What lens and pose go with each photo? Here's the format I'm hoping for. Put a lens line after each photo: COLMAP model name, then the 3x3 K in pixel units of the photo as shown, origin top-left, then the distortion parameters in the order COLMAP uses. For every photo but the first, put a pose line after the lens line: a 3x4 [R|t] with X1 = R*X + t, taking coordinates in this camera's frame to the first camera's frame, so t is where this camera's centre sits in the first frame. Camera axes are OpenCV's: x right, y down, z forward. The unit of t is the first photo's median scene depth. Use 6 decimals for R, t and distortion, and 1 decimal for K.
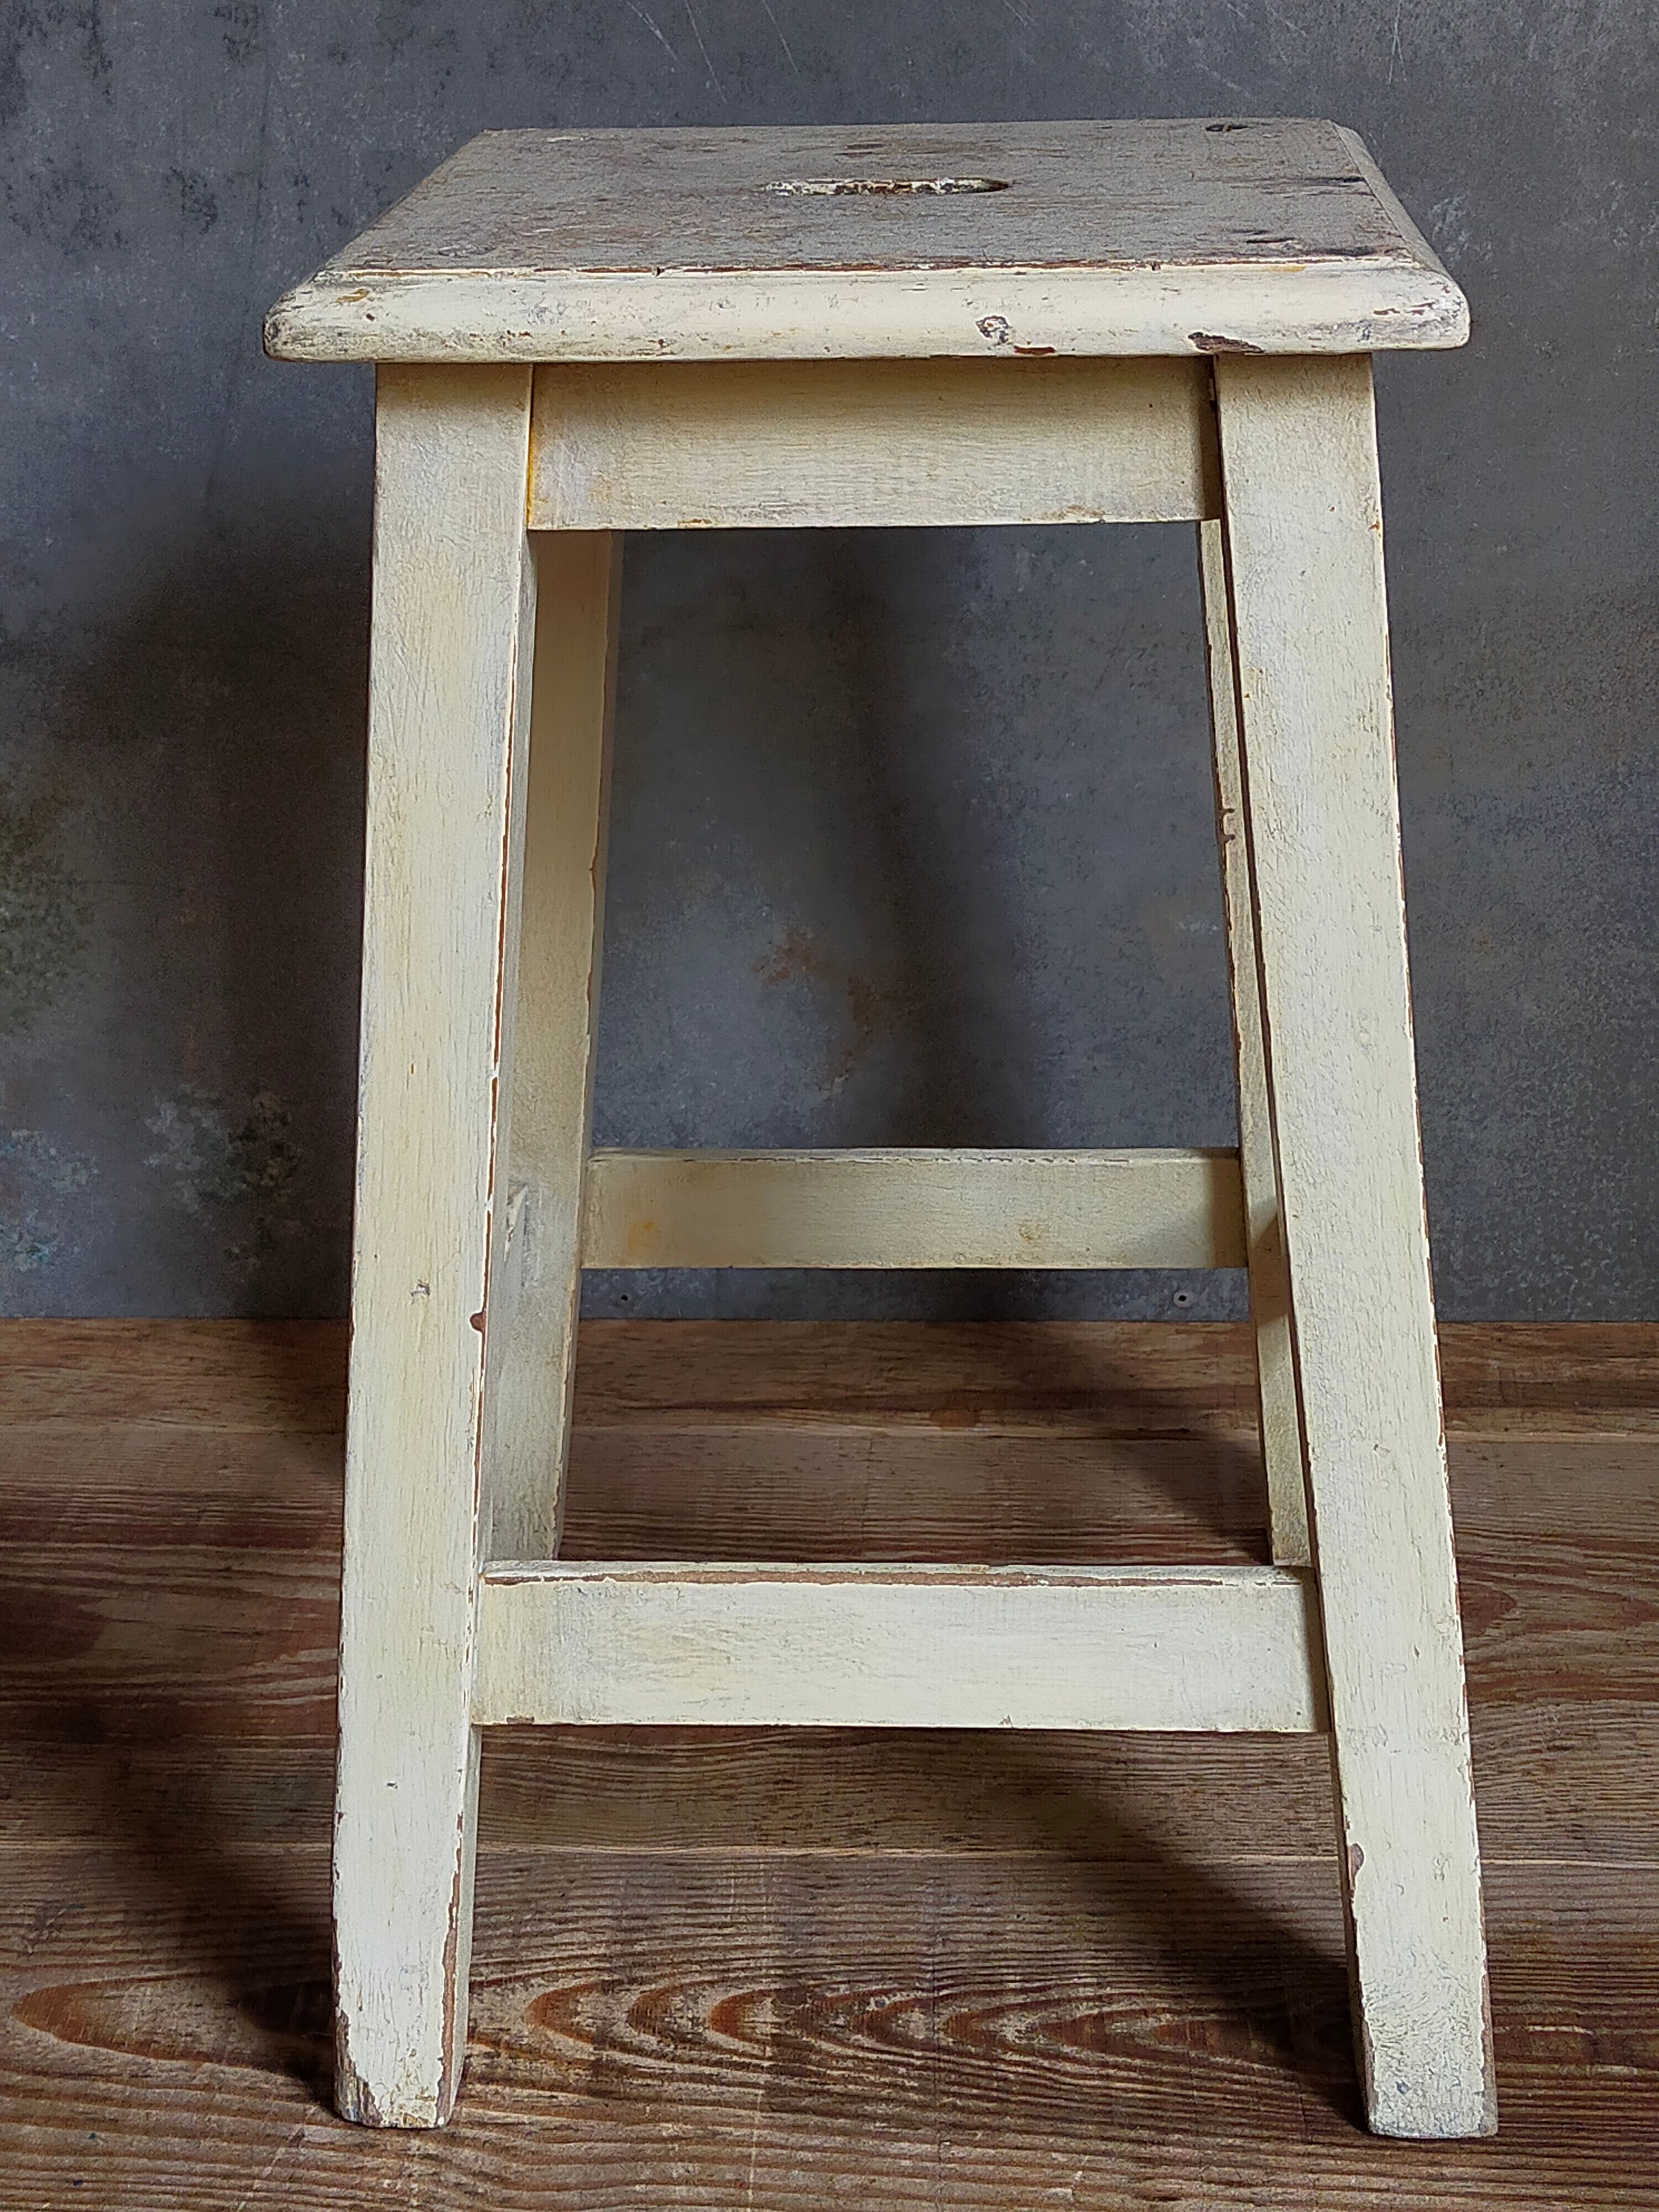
lens RADIAL K [[3349.3, 0, 822.7], [0, 3349.3, 1109.6], [0, 0, 1]] dist [0.099392, 0.000000]
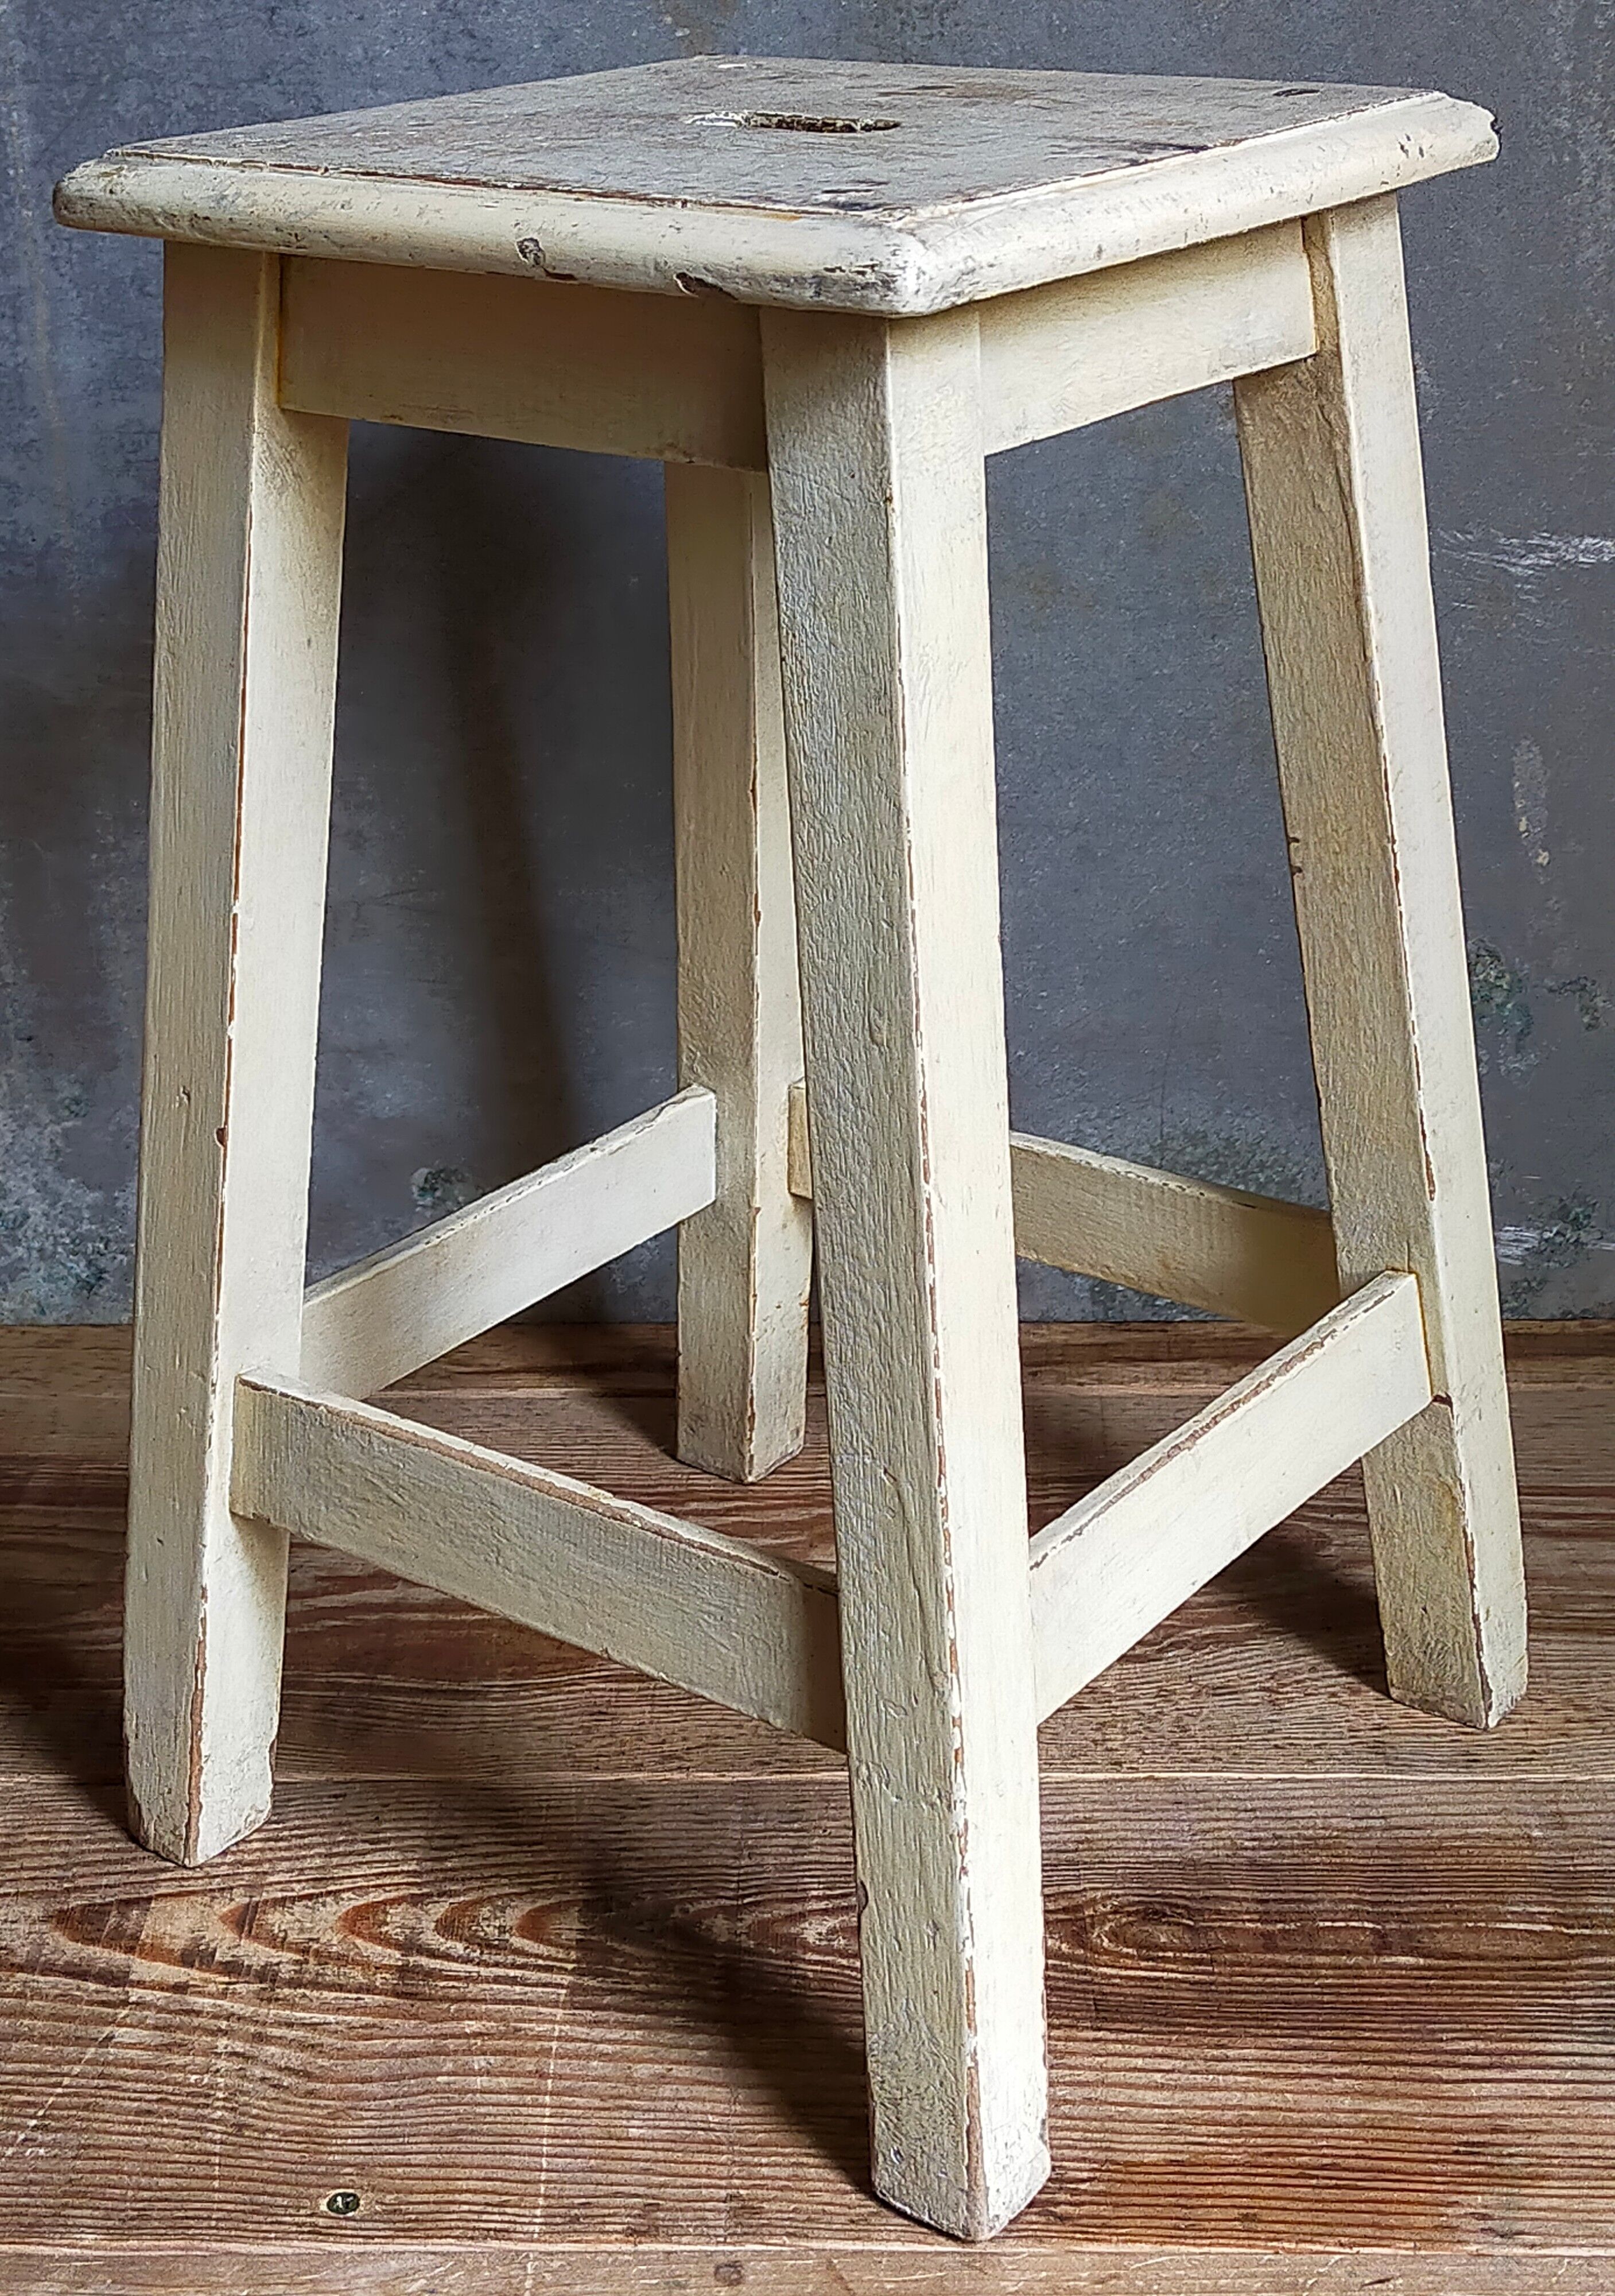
lens RADIAL K [[3489.7, 0, 731.6], [0, 3489.7, 1169.6], [0, 0, 1]] dist [0.098155, 0.000000]
pose [[0.999935, -0.010721, -0.003982, 0.034322], [0.010681, 0.999894, -0.009898, 0.047533], [0.004088, 0.009855, 0.999943, -0.051989]]
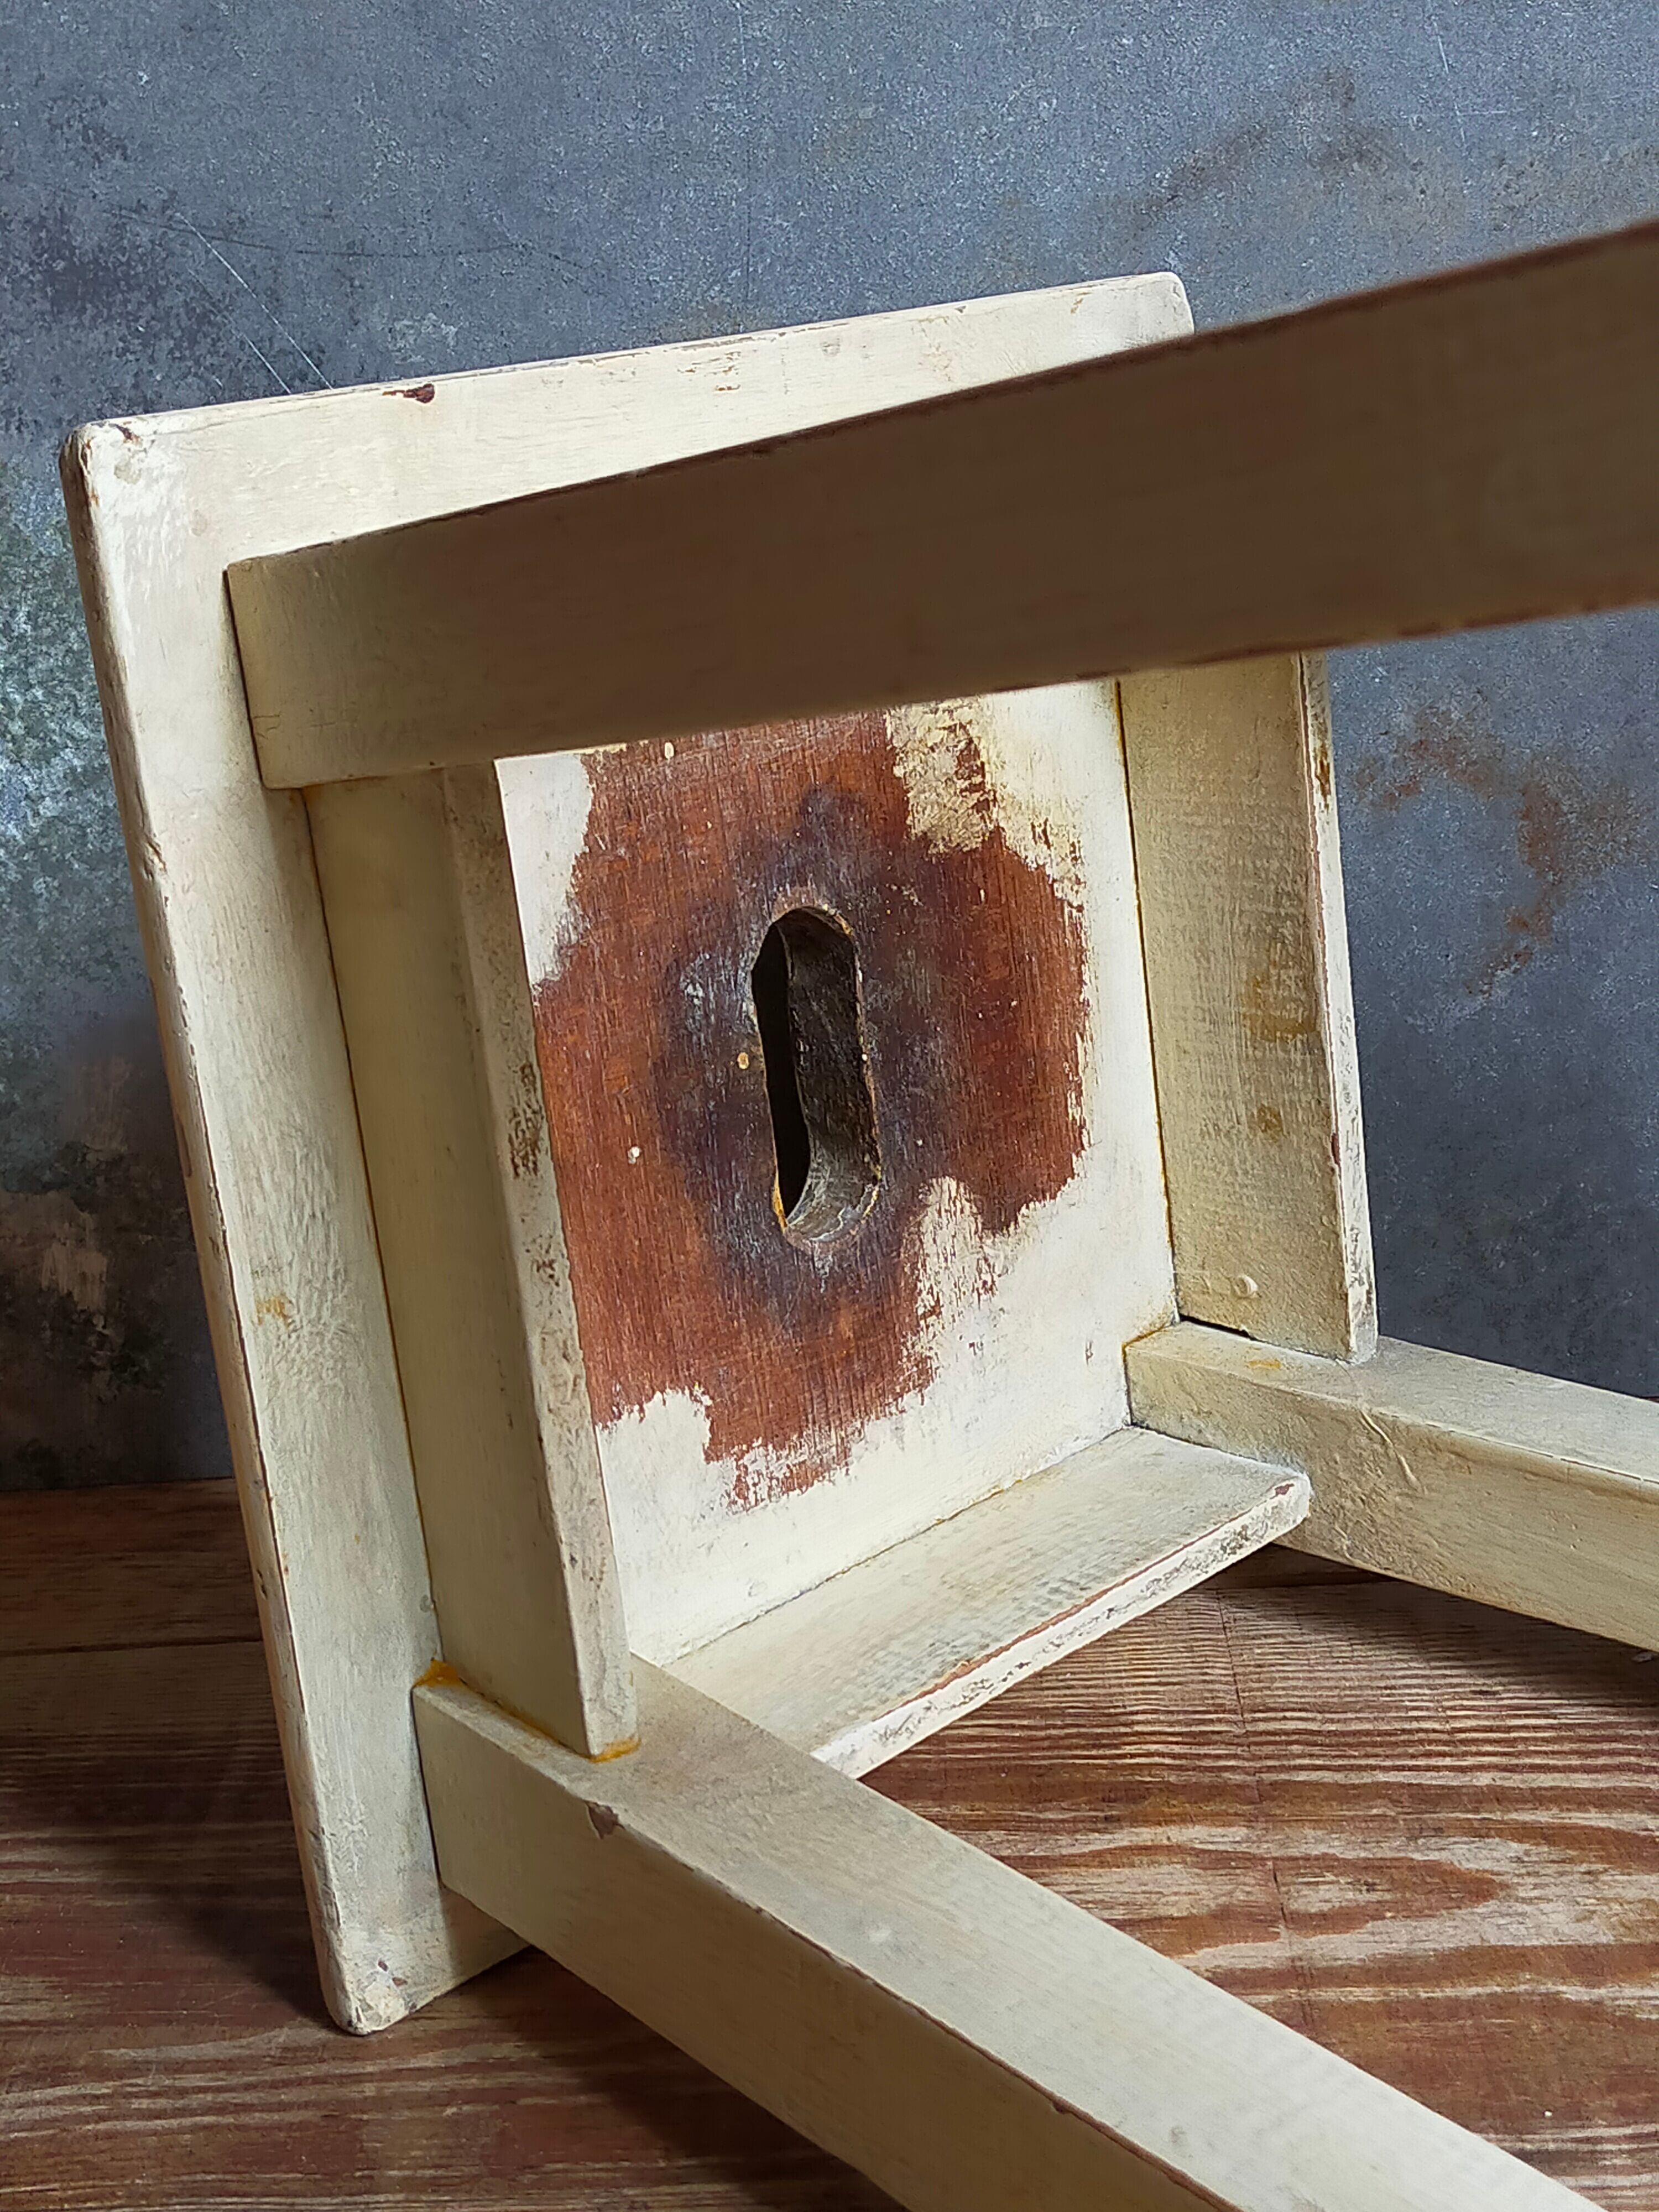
lens RADIAL K [[3349.3, 0, 811.2], [0, 3349.3, 1101.5], [0, 0, 1]] dist [0.099392, 0.000000]
pose [[0.998271, -0.051422, 0.028479, -0.162757], [0.054984, 0.988182, -0.143084, 0.110456], [-0.020785, 0.144403, 0.989301, 0.517296]]
